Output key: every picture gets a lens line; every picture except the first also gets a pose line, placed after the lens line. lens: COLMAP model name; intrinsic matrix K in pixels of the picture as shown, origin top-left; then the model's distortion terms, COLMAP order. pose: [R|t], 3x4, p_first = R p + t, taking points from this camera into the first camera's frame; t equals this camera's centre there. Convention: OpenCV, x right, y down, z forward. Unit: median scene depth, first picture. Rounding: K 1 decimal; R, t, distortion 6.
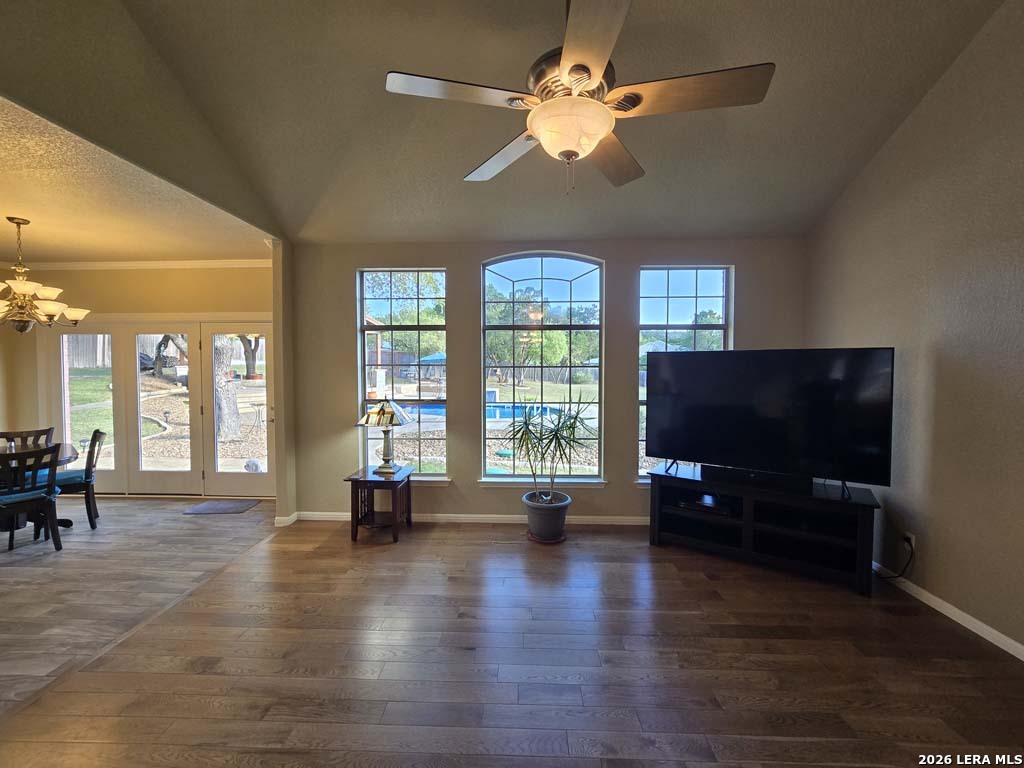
lens RADIAL K [[420.0, 0, 508.2], [0, 420.0, 376.6], [0, 0, 1]] dist [0.000001, 0.000268]
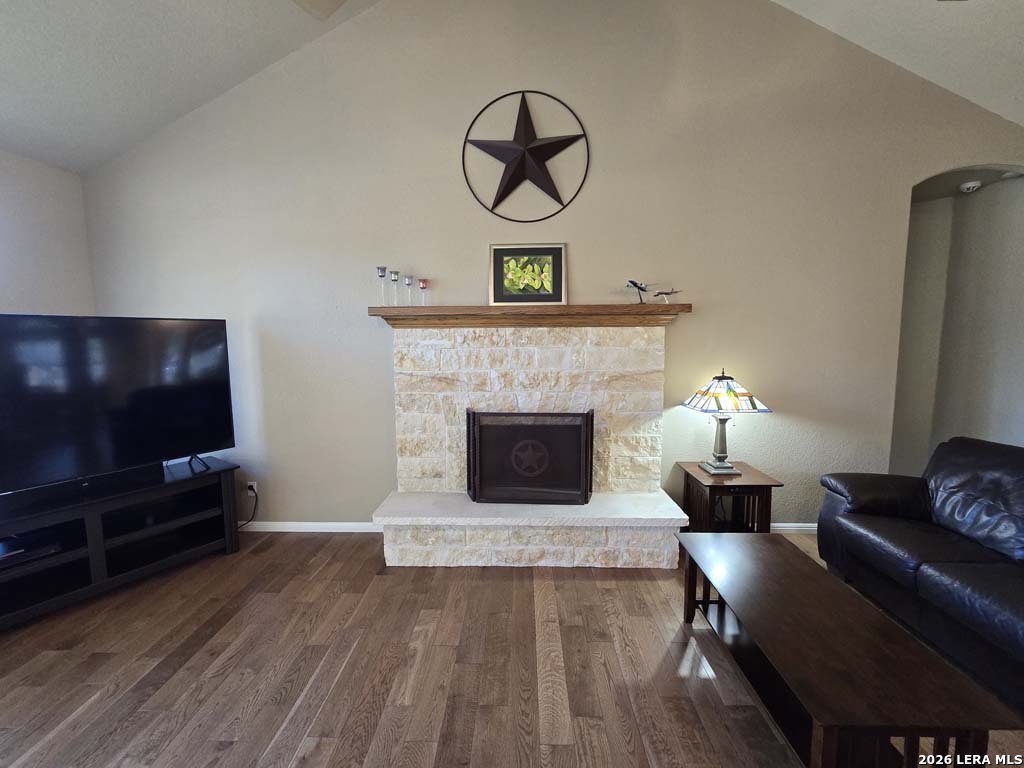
lens RADIAL K [[420.0, 0, 508.2], [0, 420.0, 376.6], [0, 0, 1]] dist [0.000001, 0.000268]
pose [[0.003200, -0.094764, 0.995495, -0.132845], [0.038507, 0.994773, 0.094571, 0.001470], [-0.999253, 0.038030, 0.006833, 0.215242]]
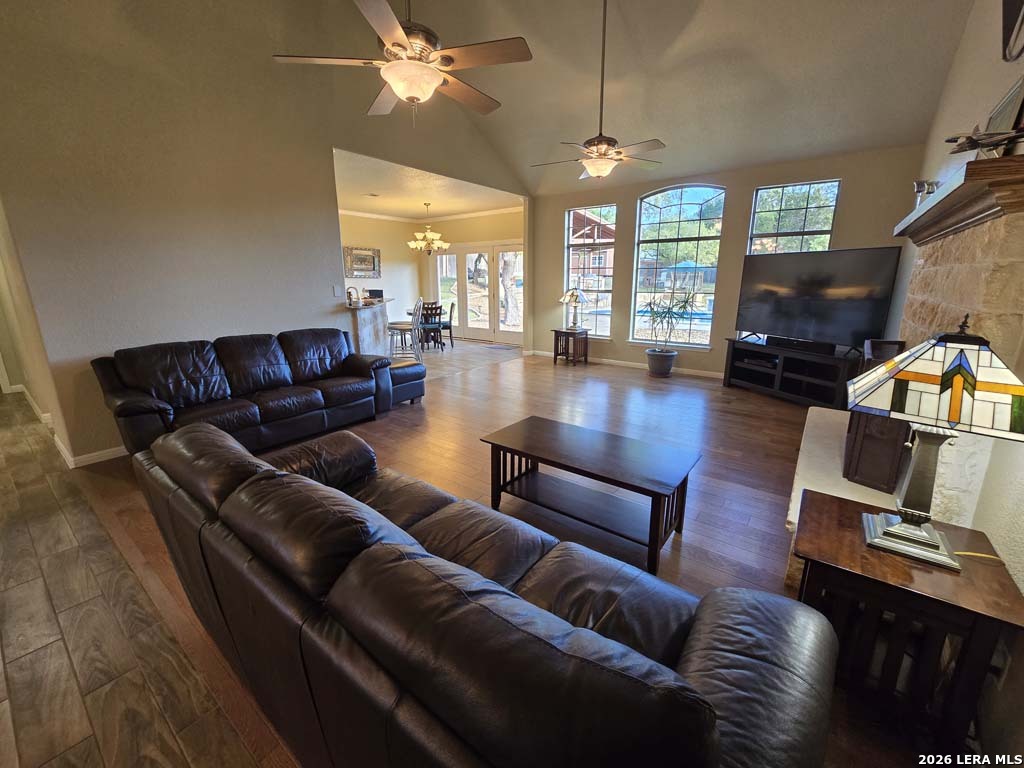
lens RADIAL K [[420.0, 0, 508.2], [0, 420.0, 376.6], [0, 0, 1]] dist [0.000001, 0.000268]
pose [[0.814028, 0.129905, -0.566112, 0.560463], [-0.012099, 0.978249, 0.207080, 0.060063], [0.580699, -0.161719, 0.797894, -0.666363]]
